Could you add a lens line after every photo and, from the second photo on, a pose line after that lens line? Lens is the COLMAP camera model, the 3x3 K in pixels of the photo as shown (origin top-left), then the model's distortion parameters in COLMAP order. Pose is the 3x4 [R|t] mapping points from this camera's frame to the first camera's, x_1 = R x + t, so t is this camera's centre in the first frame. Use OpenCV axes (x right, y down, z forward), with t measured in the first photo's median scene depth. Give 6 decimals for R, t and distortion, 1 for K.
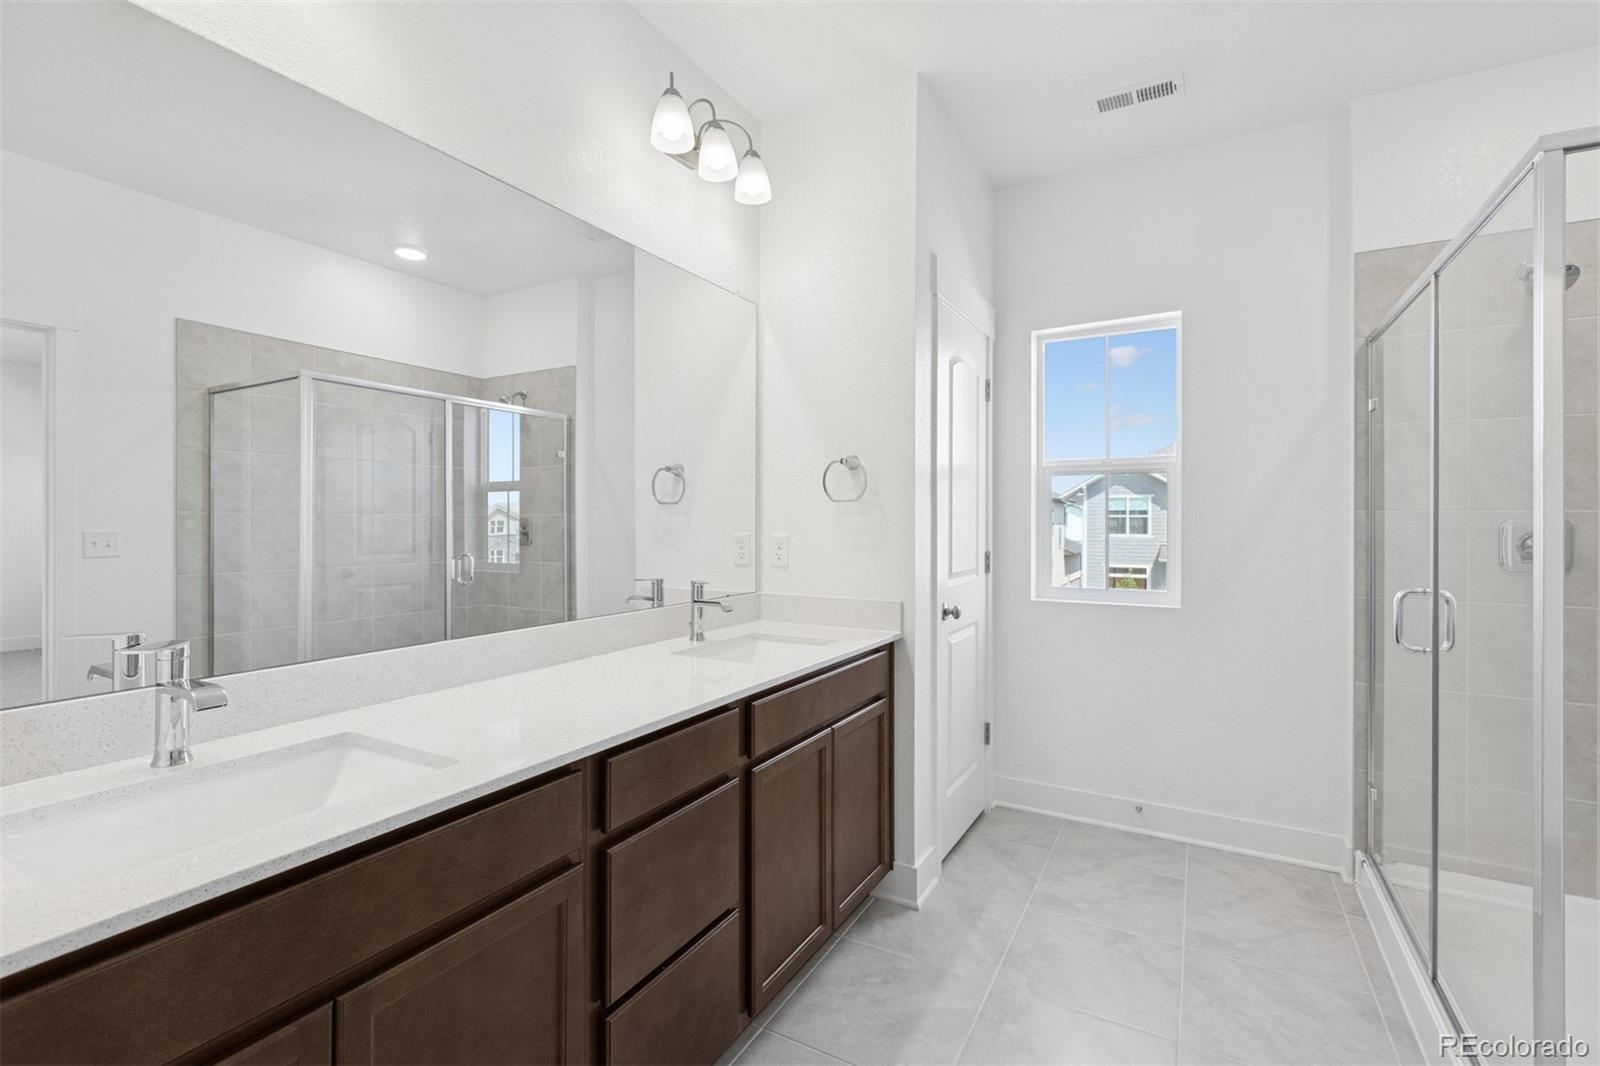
lens RADIAL K [[714.4, 0, 807.4], [0, 714.4, 527.1], [0, 0, 1]] dist [-0.000176, -0.000305]
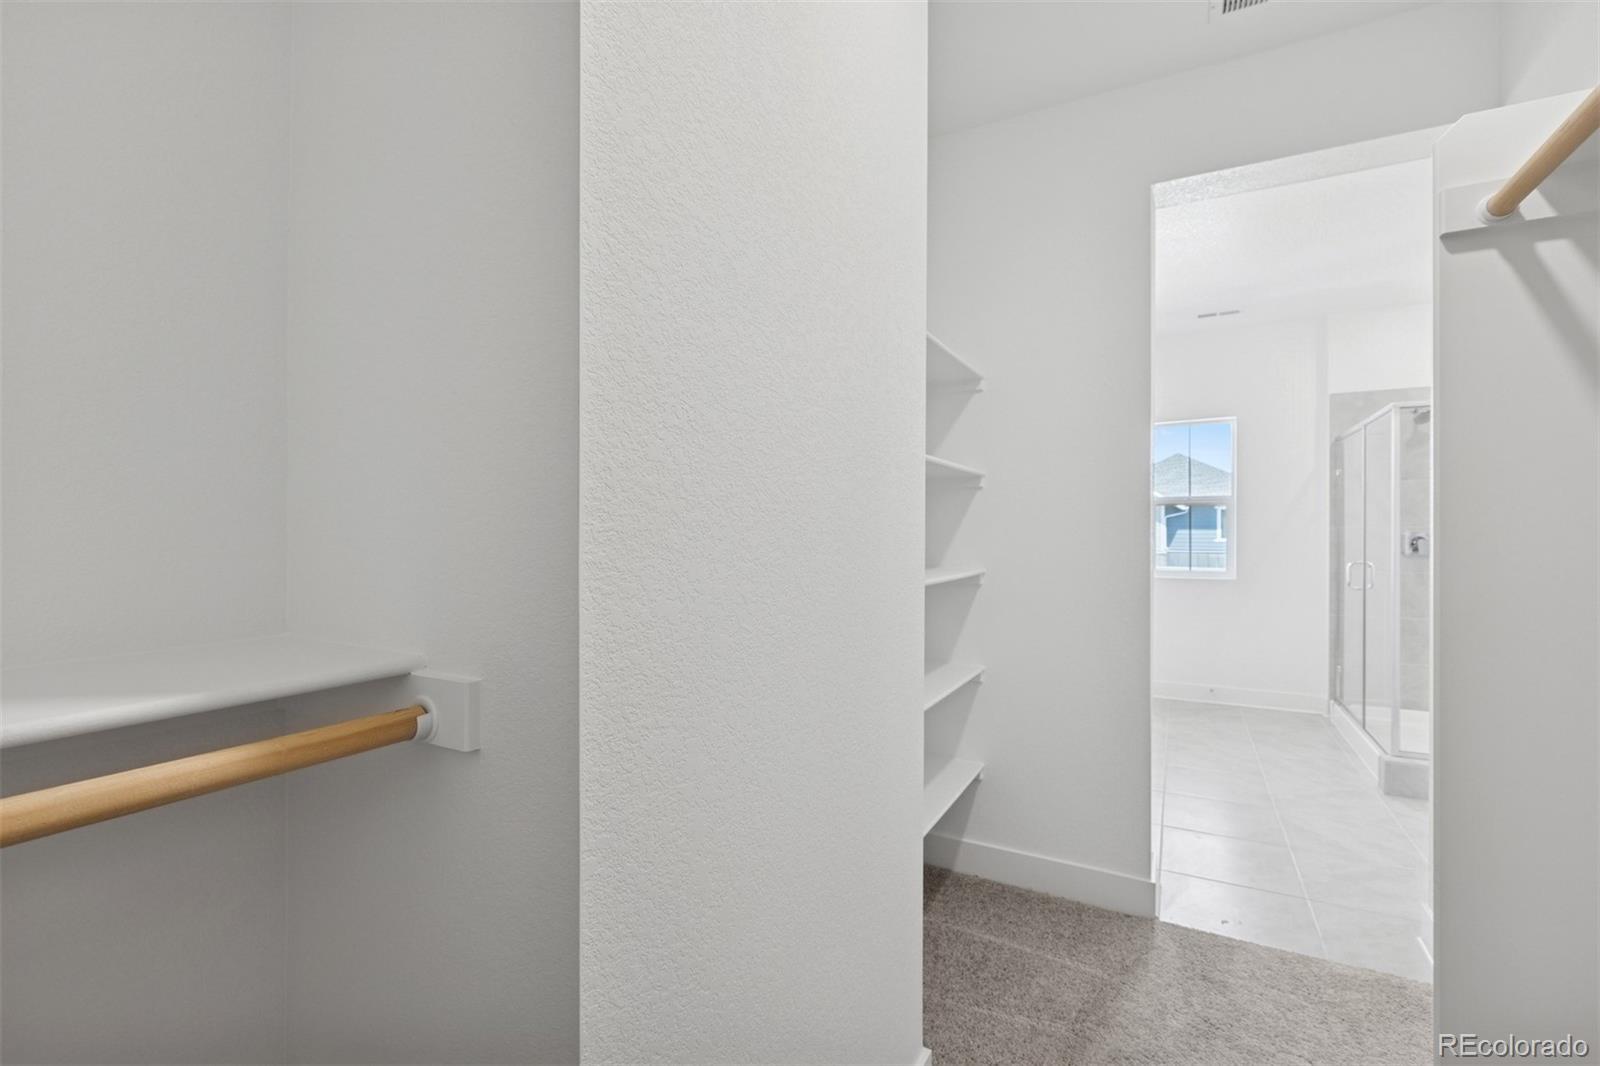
lens RADIAL K [[714.4, 0, 794.4], [0, 714.4, 533.3], [0, 0, 1]] dist [-0.000176, -0.000305]
pose [[0.999880, -0.001998, 0.015377, -0.736066], [0.001945, 0.999992, 0.003444, -0.014526], [-0.015384, -0.003413, 0.999876, -0.941214]]
